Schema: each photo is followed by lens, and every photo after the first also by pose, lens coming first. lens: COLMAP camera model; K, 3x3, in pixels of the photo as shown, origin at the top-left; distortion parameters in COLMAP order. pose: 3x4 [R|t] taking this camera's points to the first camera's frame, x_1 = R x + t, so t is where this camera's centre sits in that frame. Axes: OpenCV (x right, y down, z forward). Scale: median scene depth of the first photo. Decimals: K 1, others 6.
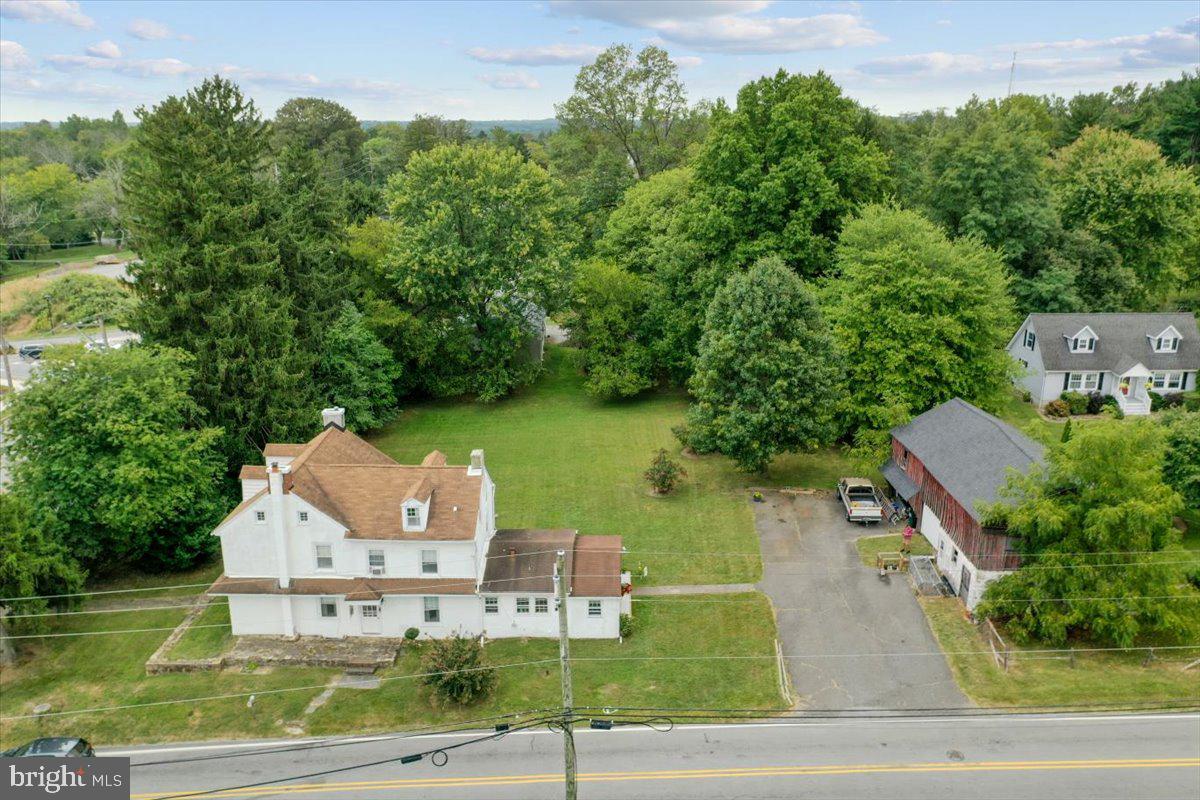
lens RADIAL K [[944.7, 0, 600.0], [0, 944.7, 400.0], [0, 0, 1]] dist [0.001552, 0.004100]
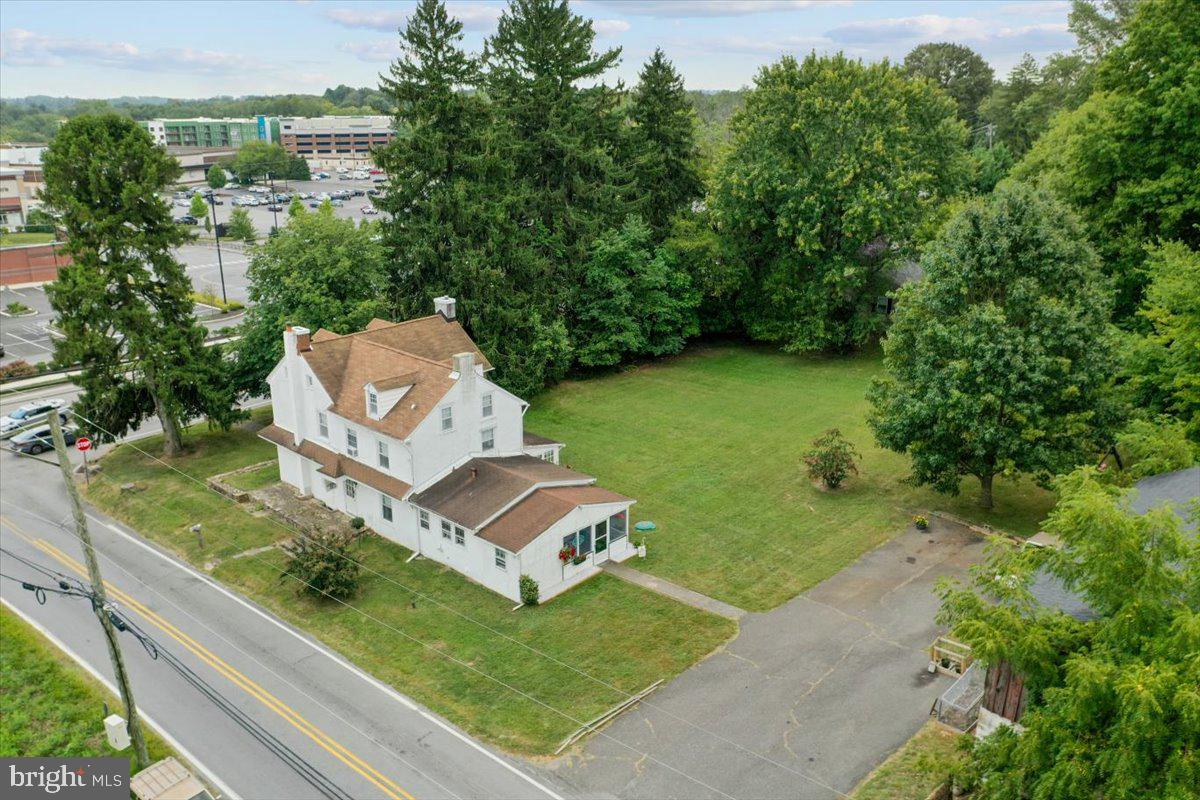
lens RADIAL K [[944.7, 0, 600.0], [0, 944.7, 400.0], [0, 0, 1]] dist [0.001552, 0.004100]
pose [[0.743415, 0.206092, -0.636286, 0.560889], [-0.186622, 0.977475, 0.098560, -0.015301], [0.642267, 0.045474, 0.765131, 0.410911]]
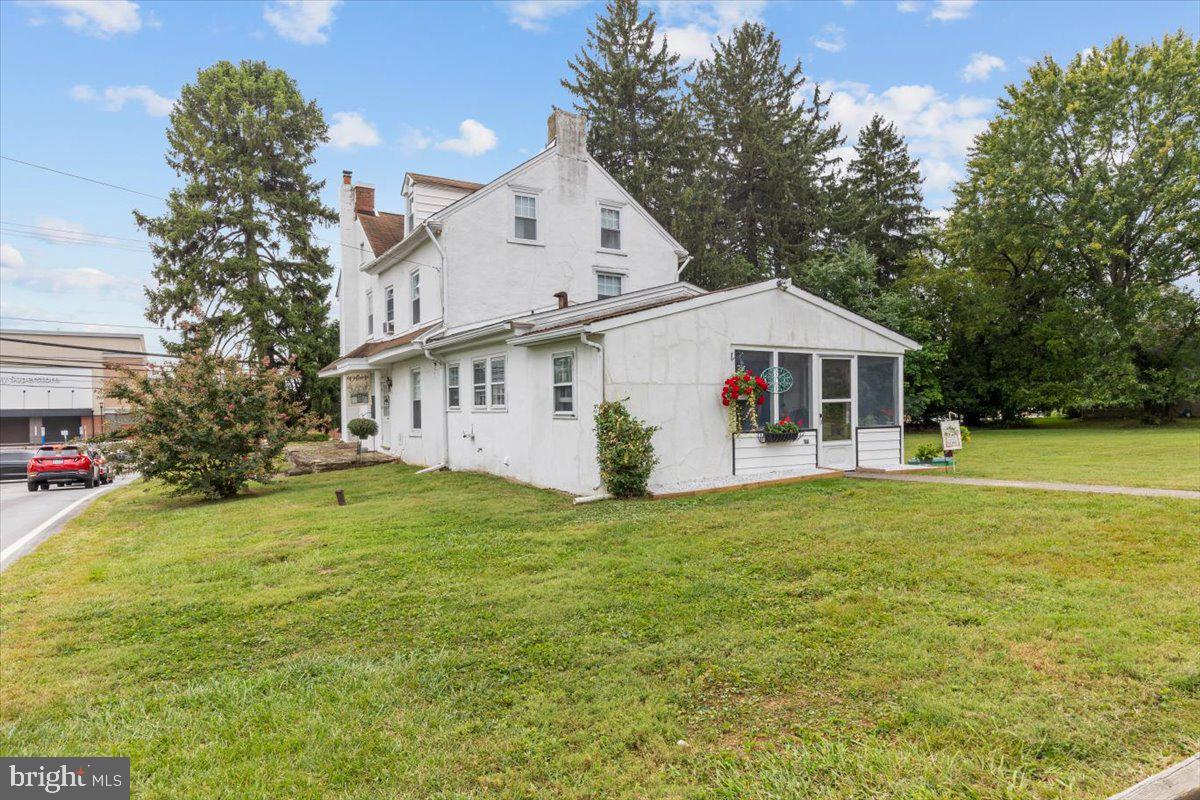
lens RADIAL K [[713.3, 0, 605.3], [0, 713.3, 413.2], [0, 0, 1]] dist [-0.001503, -0.000702]
pose [[0.534631, 0.010400, -0.845022, 0.202934], [-0.229949, 0.963986, -0.133620, 0.256921], [0.813200, 0.265749, 0.517768, 0.888673]]
